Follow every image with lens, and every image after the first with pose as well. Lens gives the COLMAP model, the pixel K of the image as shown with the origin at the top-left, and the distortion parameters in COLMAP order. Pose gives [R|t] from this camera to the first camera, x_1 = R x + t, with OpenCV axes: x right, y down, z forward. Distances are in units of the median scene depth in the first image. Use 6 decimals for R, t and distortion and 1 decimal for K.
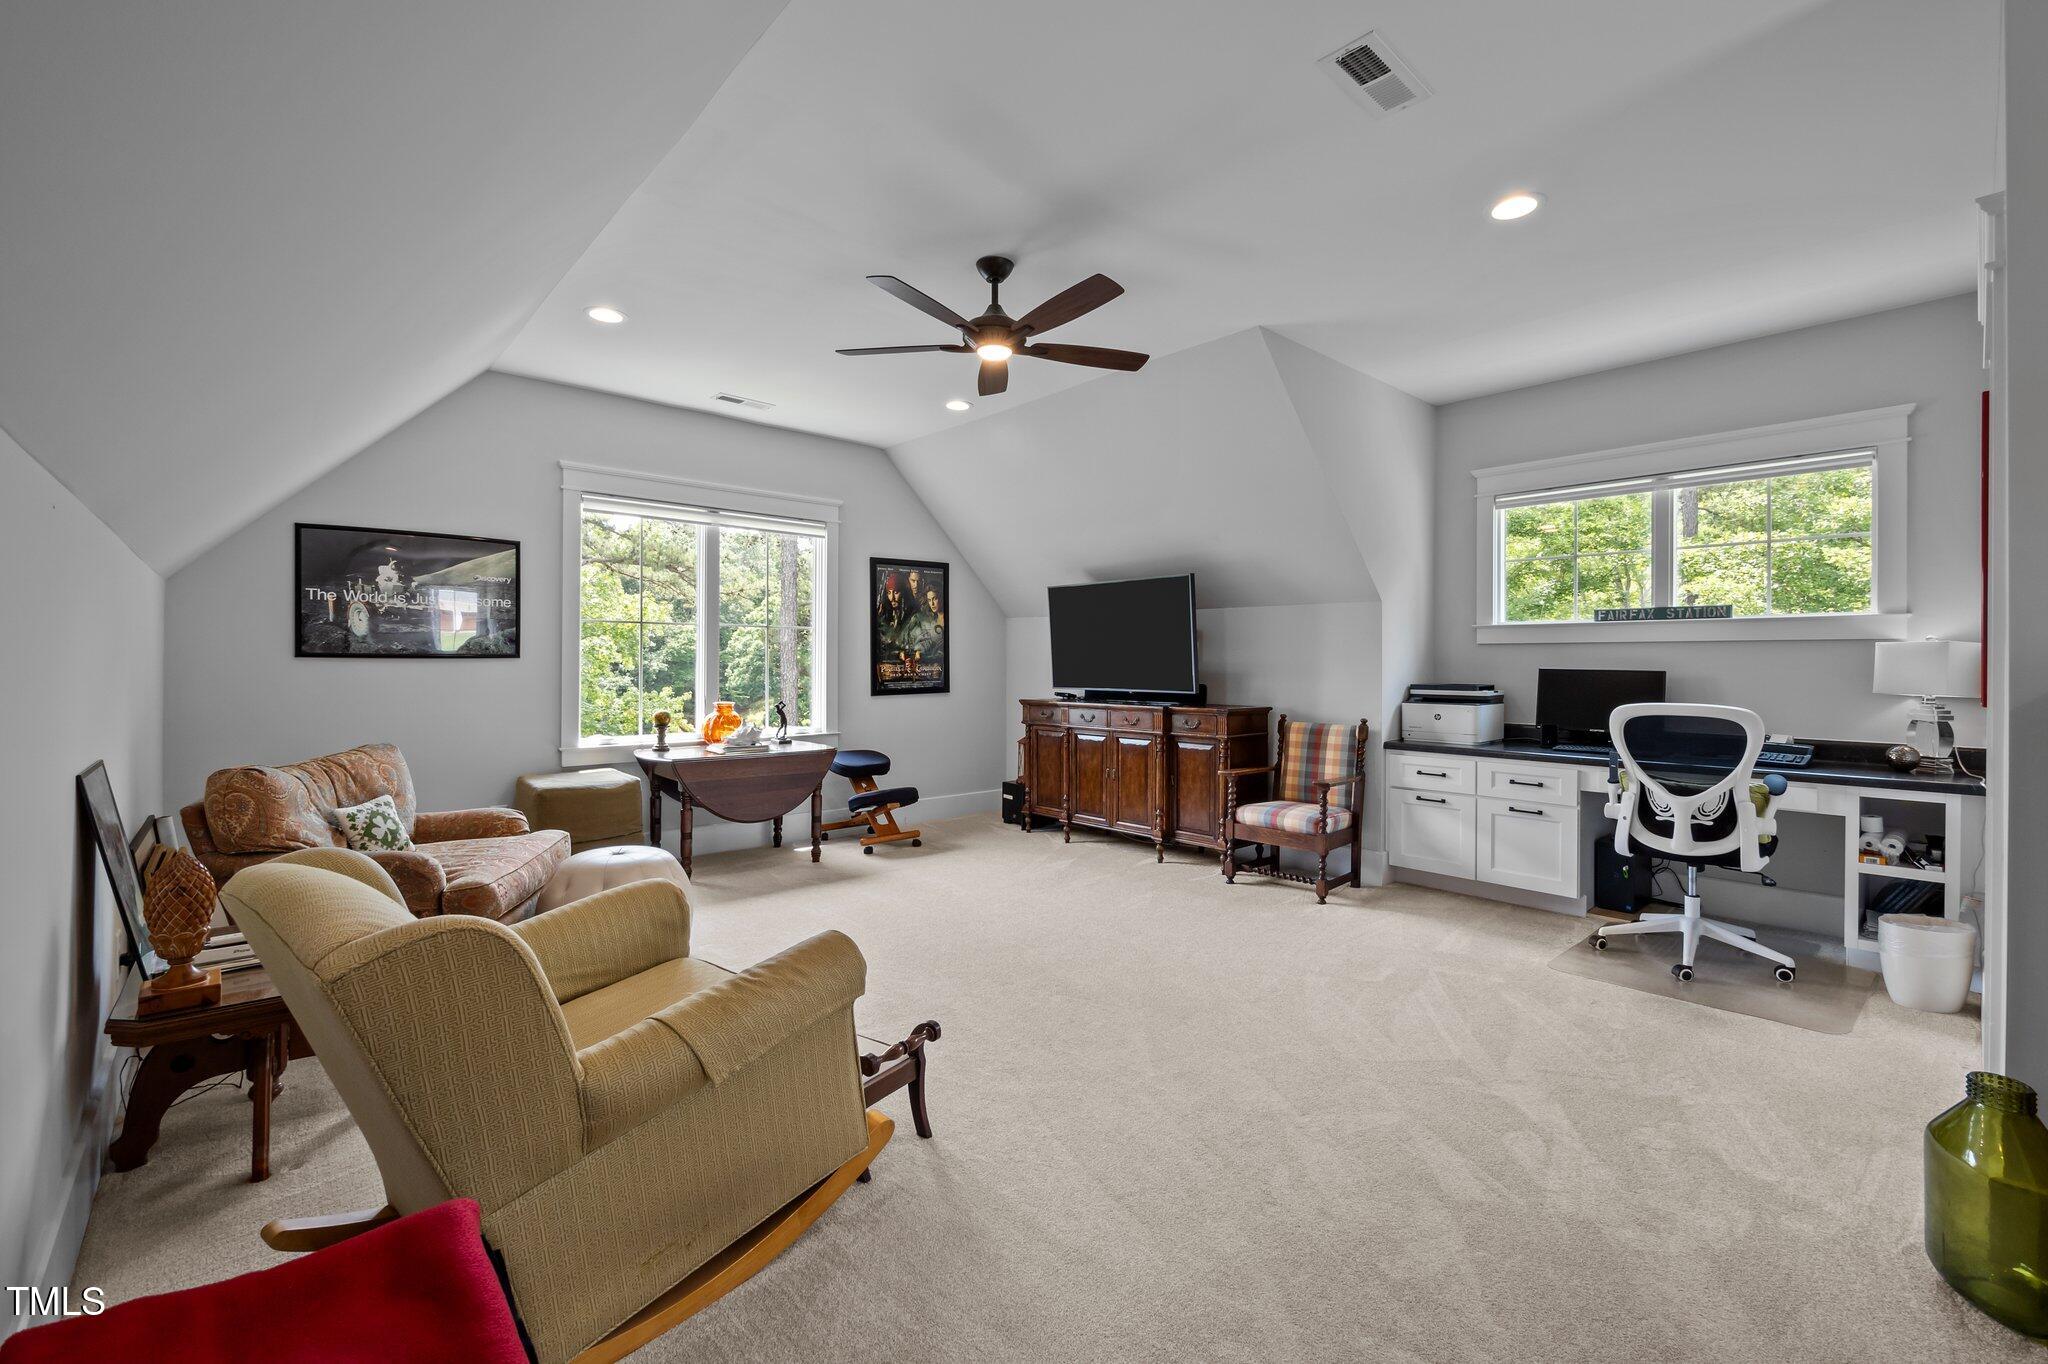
lens RADIAL K [[865.6, 0, 1023.9], [0, 865.6, 669.1], [0, 0, 1]] dist [-0.006192, -0.000333]
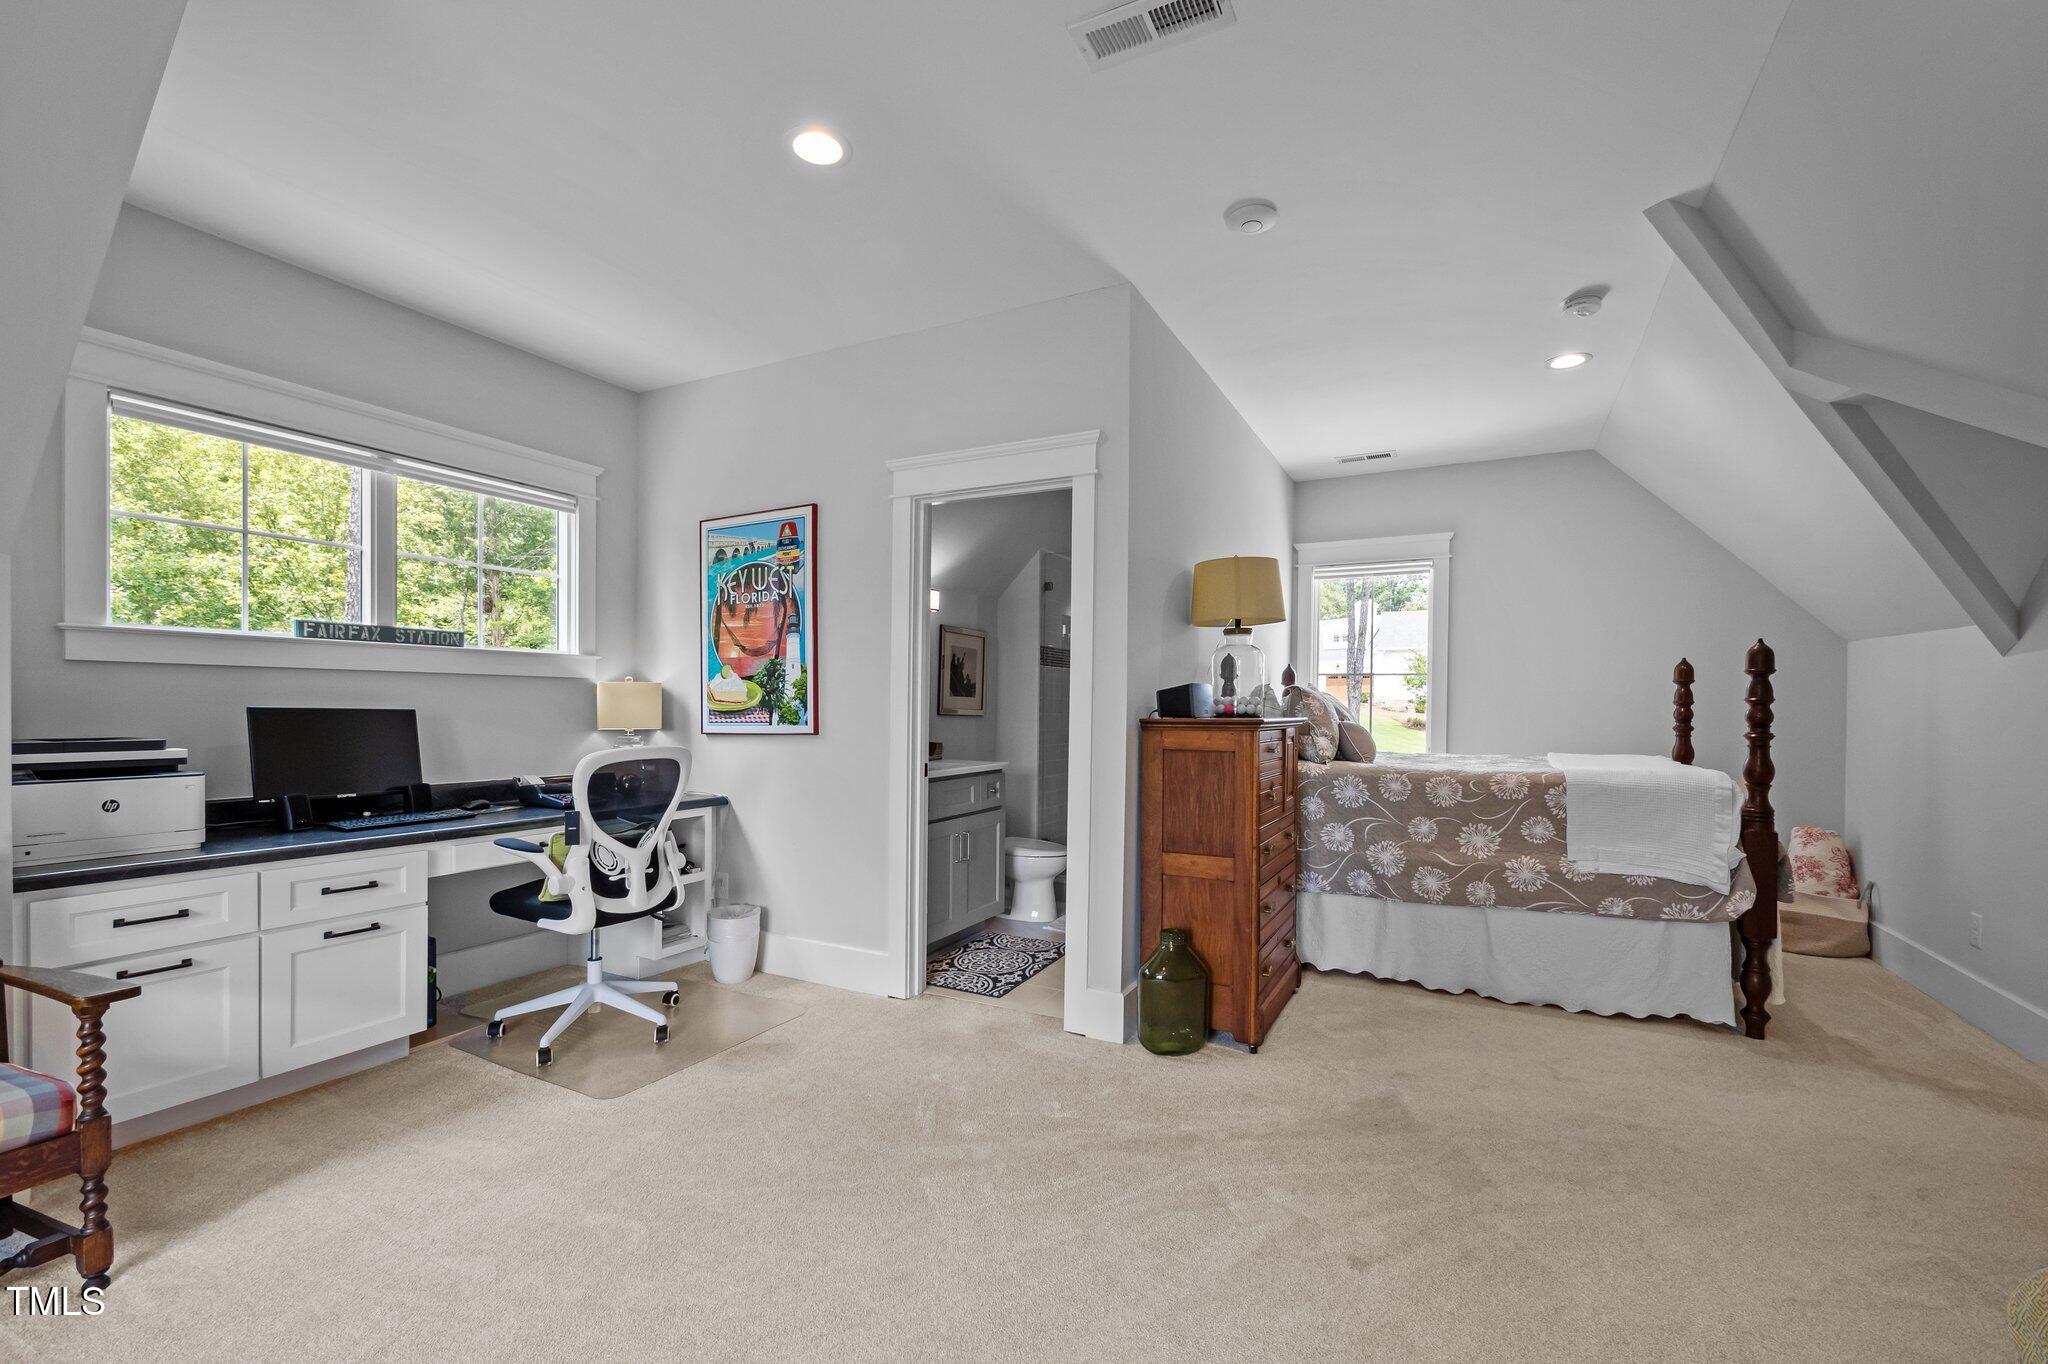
lens RADIAL K [[865.6, 0, 1035.2], [0, 865.6, 711.5], [0, 0, 1]] dist [-0.006192, -0.000333]
pose [[-0.358068, -0.010450, 0.933637, -0.189181], [0.002178, 0.999925, 0.012027, -0.003962], [-0.933693, 0.006340, -0.358019, 0.746547]]
